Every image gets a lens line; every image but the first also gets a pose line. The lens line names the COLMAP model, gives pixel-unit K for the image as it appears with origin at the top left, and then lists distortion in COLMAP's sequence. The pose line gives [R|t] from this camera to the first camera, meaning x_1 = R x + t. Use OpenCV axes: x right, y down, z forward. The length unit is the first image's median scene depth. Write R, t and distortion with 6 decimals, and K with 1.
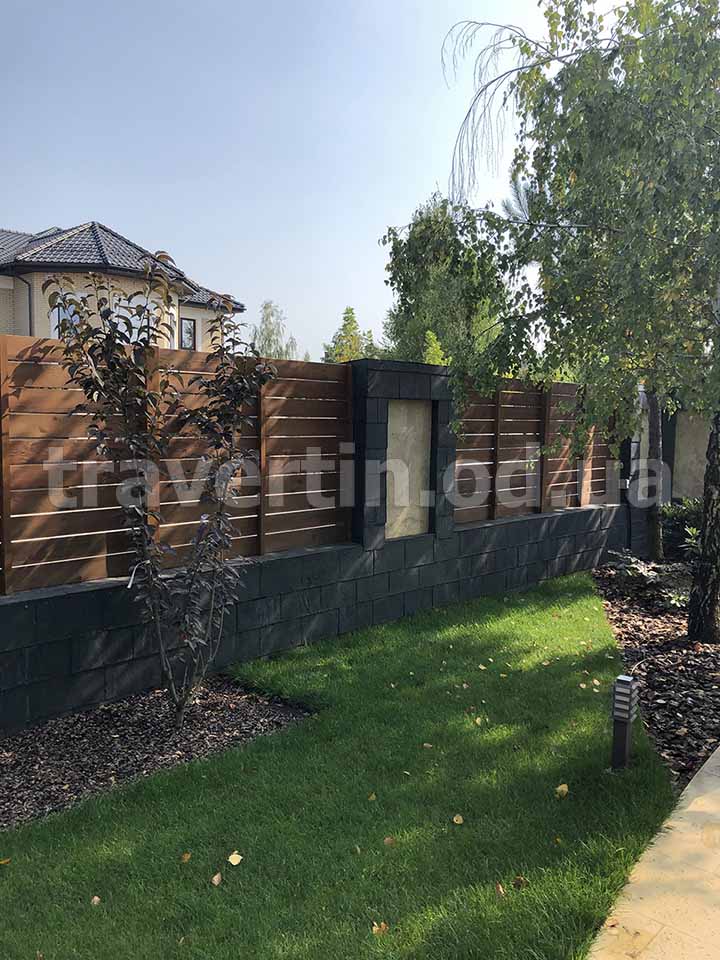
lens RADIAL K [[790.0, 0, 363.9], [0, 790.0, 482.8], [0, 0, 1]] dist [0.012098, 0.001744]
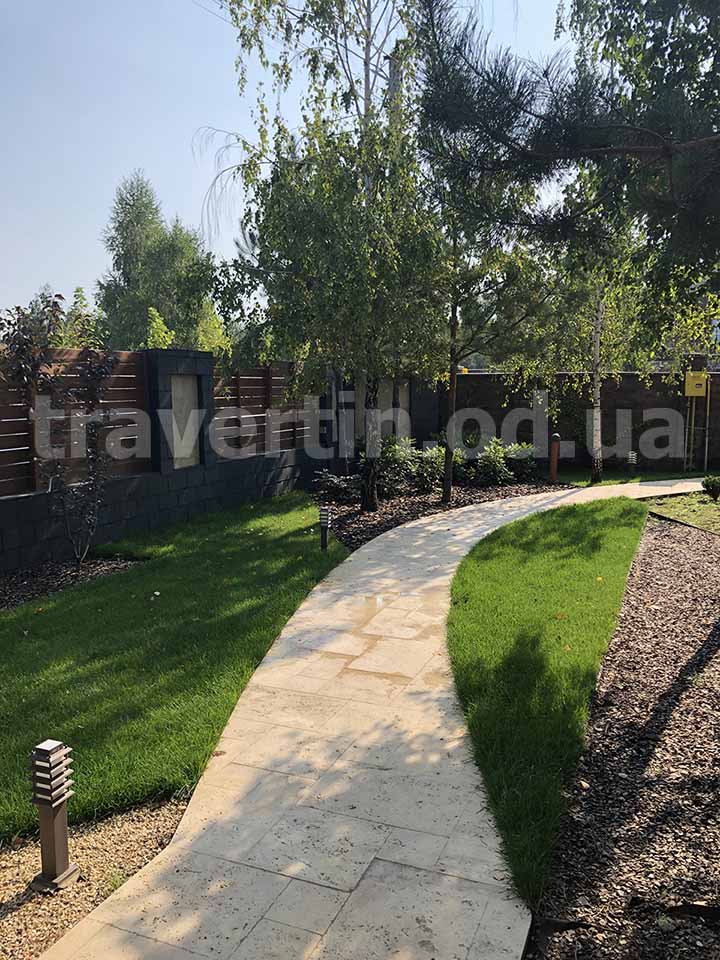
lens RADIAL K [[790.0, 0, 360.0], [0, 790.0, 482.1], [0, 0, 1]] dist [0.012098, 0.001744]
pose [[0.934704, -0.063851, 0.349646, -0.177347], [0.048943, 0.997482, 0.051317, 0.040166], [-0.352042, -0.030853, 0.935475, -0.565550]]
